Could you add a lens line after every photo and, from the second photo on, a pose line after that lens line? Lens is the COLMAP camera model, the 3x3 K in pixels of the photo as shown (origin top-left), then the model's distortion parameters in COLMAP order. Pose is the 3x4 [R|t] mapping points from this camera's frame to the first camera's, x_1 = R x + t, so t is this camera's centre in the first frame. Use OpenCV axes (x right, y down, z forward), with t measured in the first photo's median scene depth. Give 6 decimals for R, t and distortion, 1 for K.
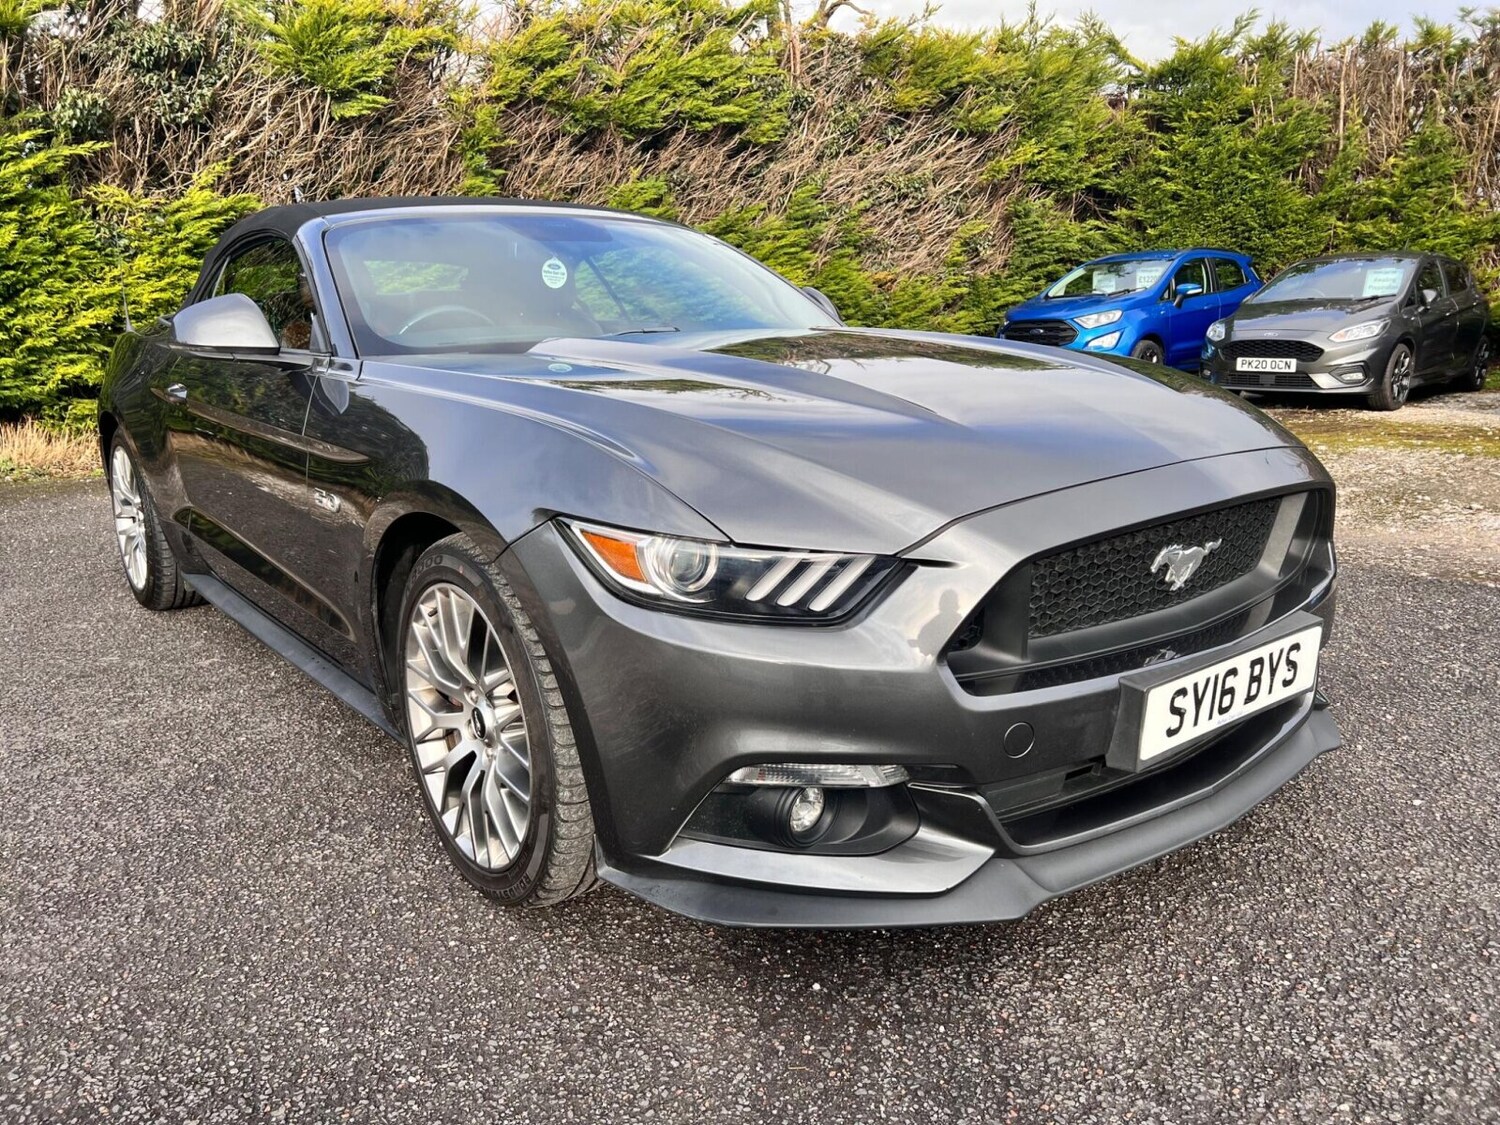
lens RADIAL K [[1136.1, 0, 753.0], [0, 1136.1, 573.2], [0, 0, 1]] dist [0.051754, -0.057993]
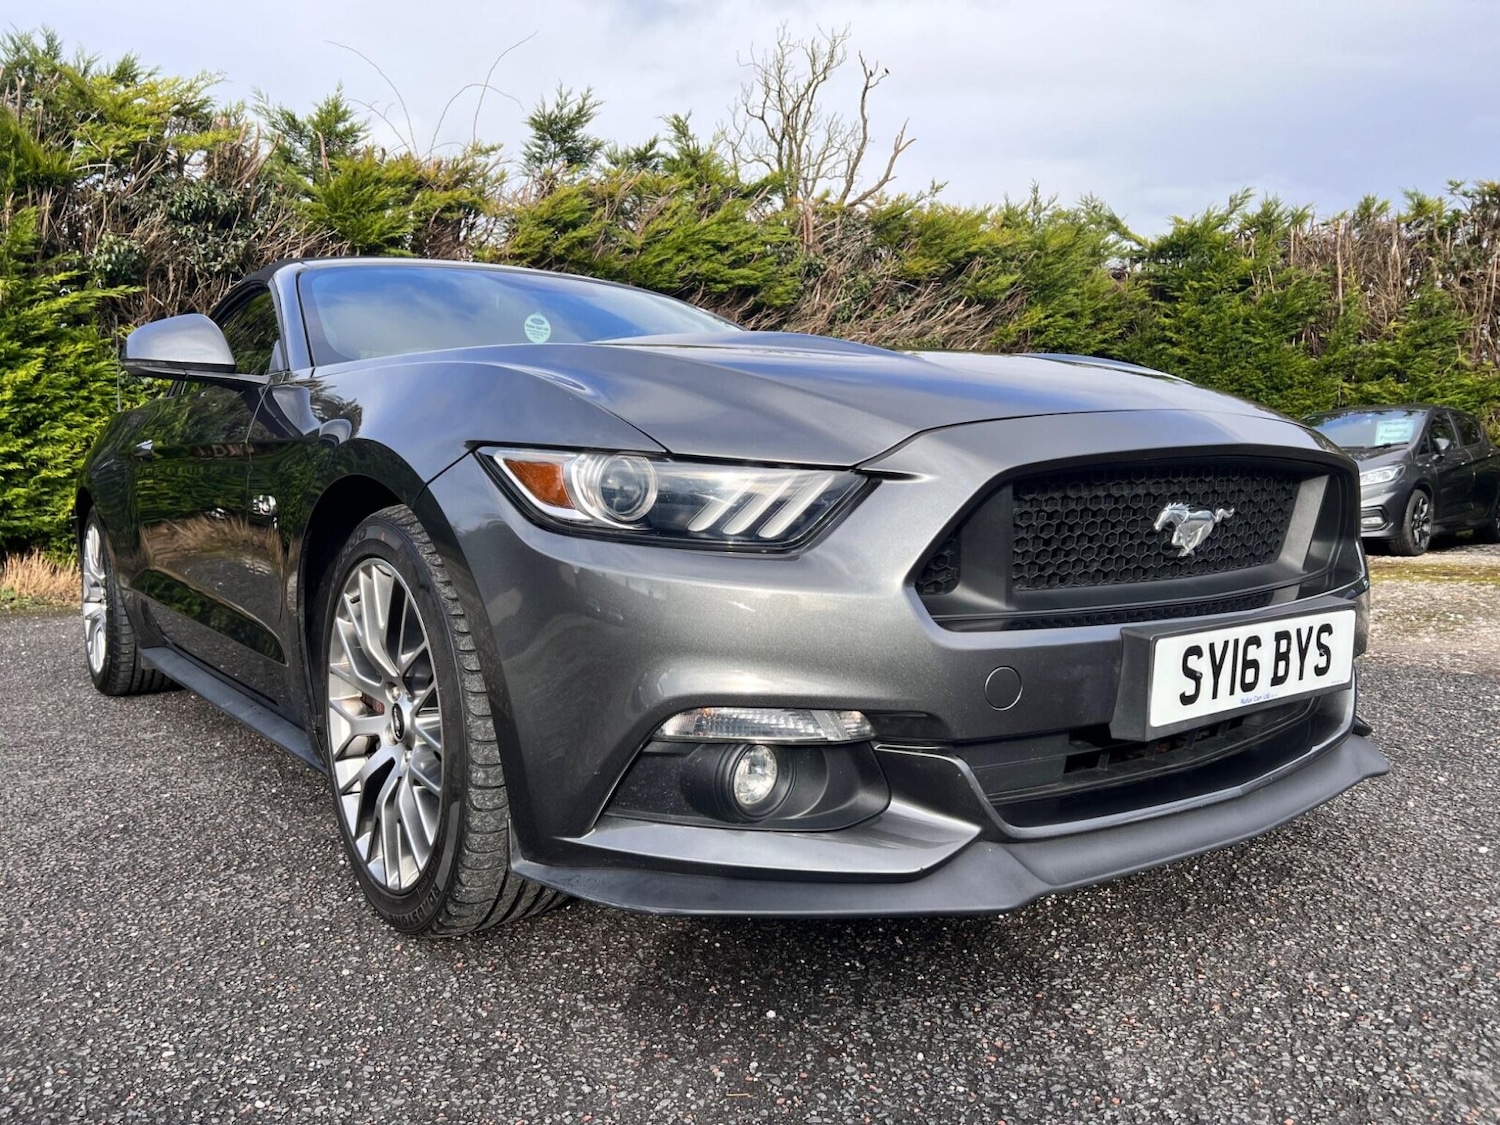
lens RADIAL K [[1138.7, 0, 754.4], [0, 1138.7, 561.8], [0, 0, 1]] dist [0.048737, -0.053355]
pose [[0.999831, 0.005404, -0.017563, 0.011686], [-0.008227, 0.986286, -0.164841, 0.036624], [0.016431, 0.164957, 0.986164, 0.027089]]
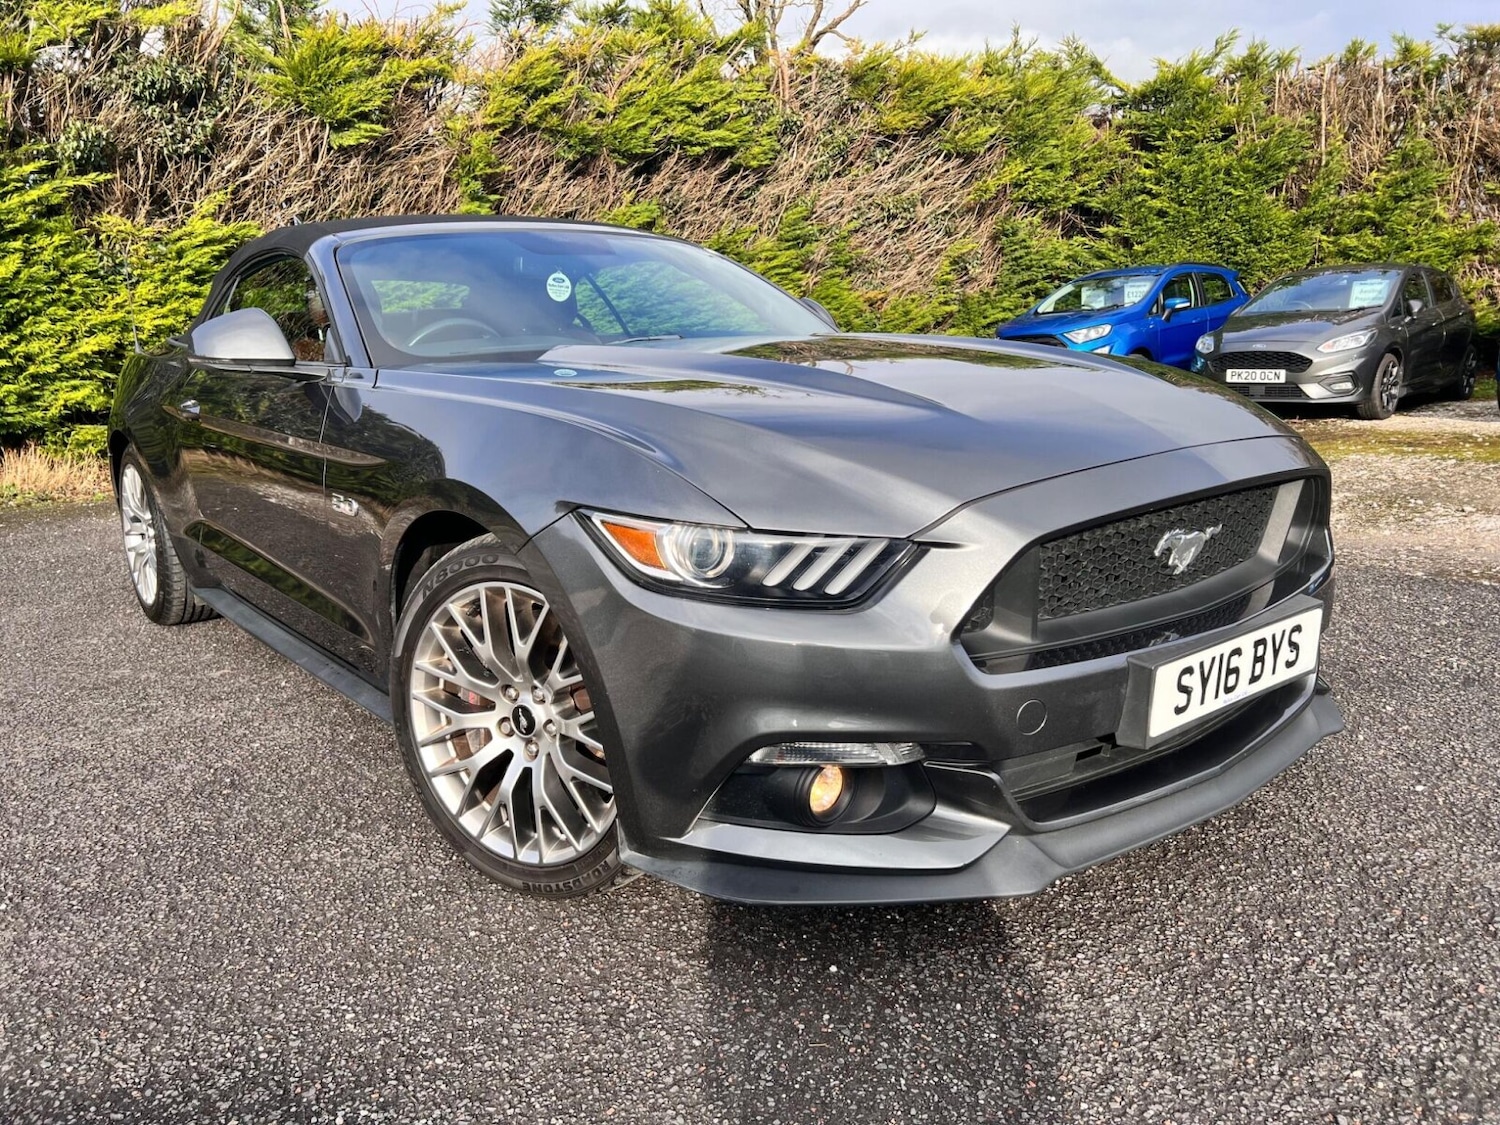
lens RADIAL K [[1137.2, 0, 744.3], [0, 1137.2, 558.7], [0, 0, 1]] dist [0.048219, -0.052491]
pose [[0.999911, -0.013227, -0.001635, -0.003546], [0.013169, 0.999417, -0.031501, 0.005917], [0.002050, 0.031477, 0.999502, -0.005653]]
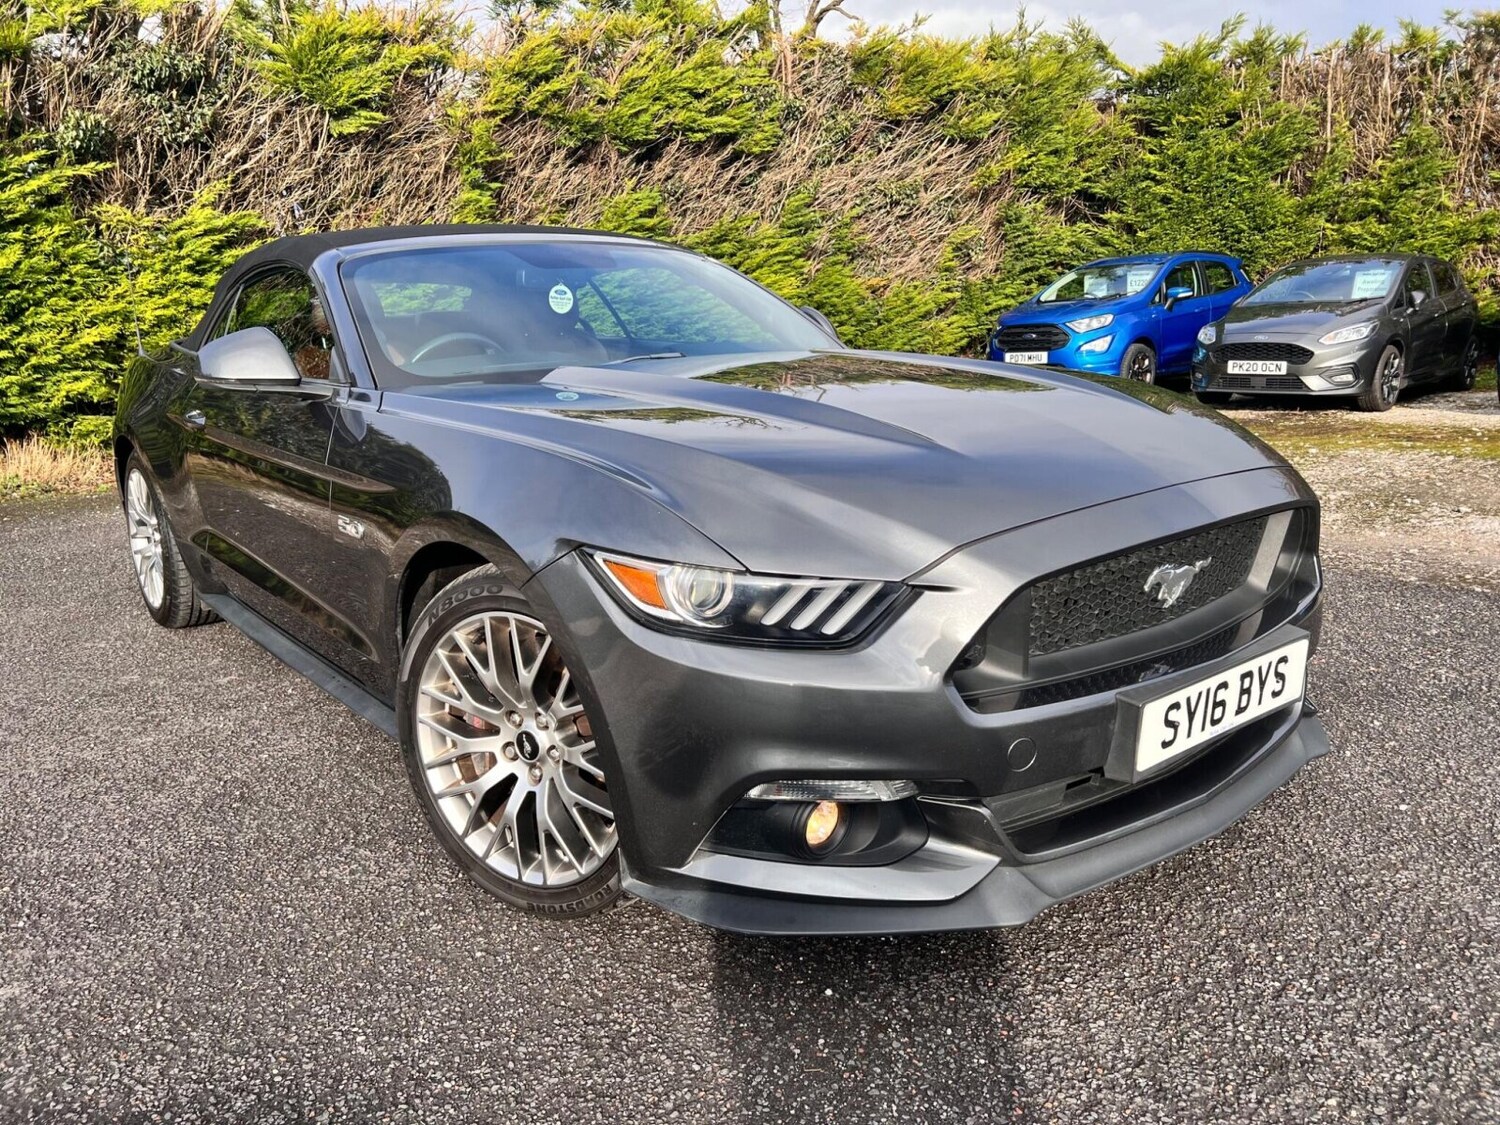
lens RADIAL K [[1136.1, 0, 747.1], [0, 1136.1, 568.1], [0, 0, 1]] dist [0.049546, -0.053794]
pose [[0.999939, -0.011008, -0.000966, -0.002906], [0.011001, 0.999919, -0.006384, -0.004450], [0.001037, 0.006373, 0.999979, -0.010557]]
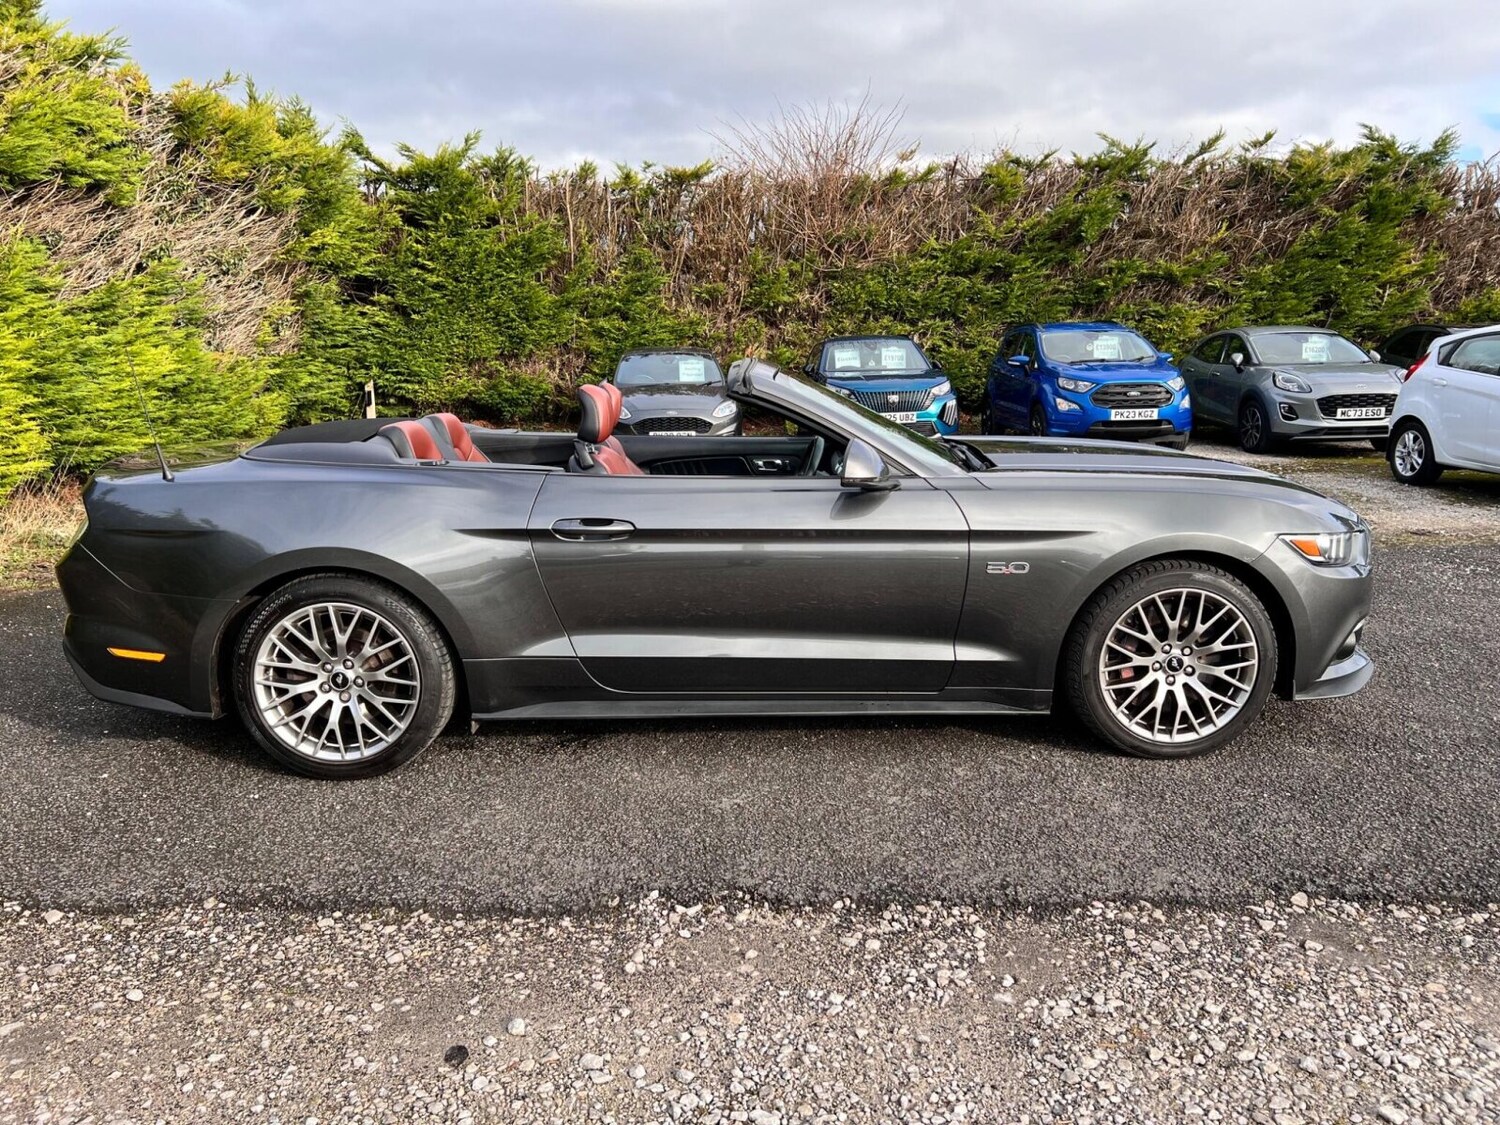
lens RADIAL K [[1136.1, 0, 747.1], [0, 1136.1, 568.1], [0, 0, 1]] dist [0.049546, -0.053794]
pose [[0.616763, -0.140604, 0.774490, -0.610541], [0.185131, 0.982228, 0.030889, -0.080149], [-0.765069, 0.124331, 0.631832, 0.213713]]
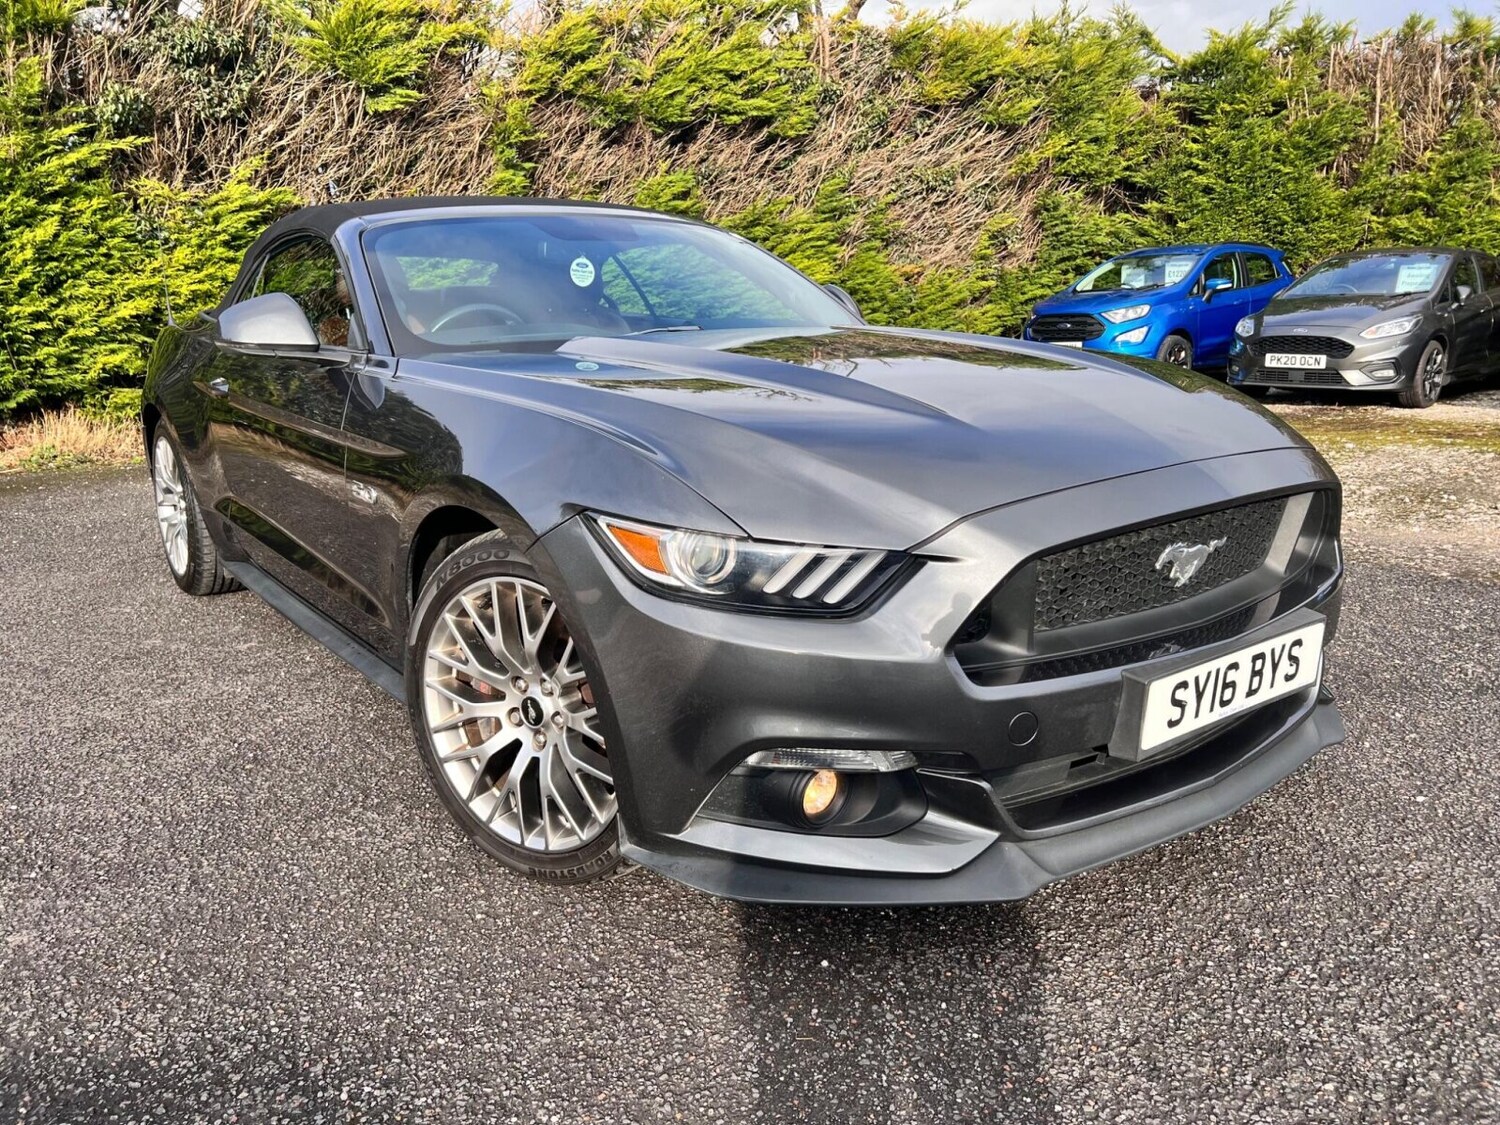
lens RADIAL K [[1136.8, 0, 746.7], [0, 1136.8, 572.1], [0, 0, 1]] dist [0.048495, -0.052647]
pose [[0.999571, 0.011047, -0.027137, 0.001765], [-0.010871, 0.999919, 0.006615, -0.000518], [0.027208, -0.006317, 0.999610, -0.009235]]
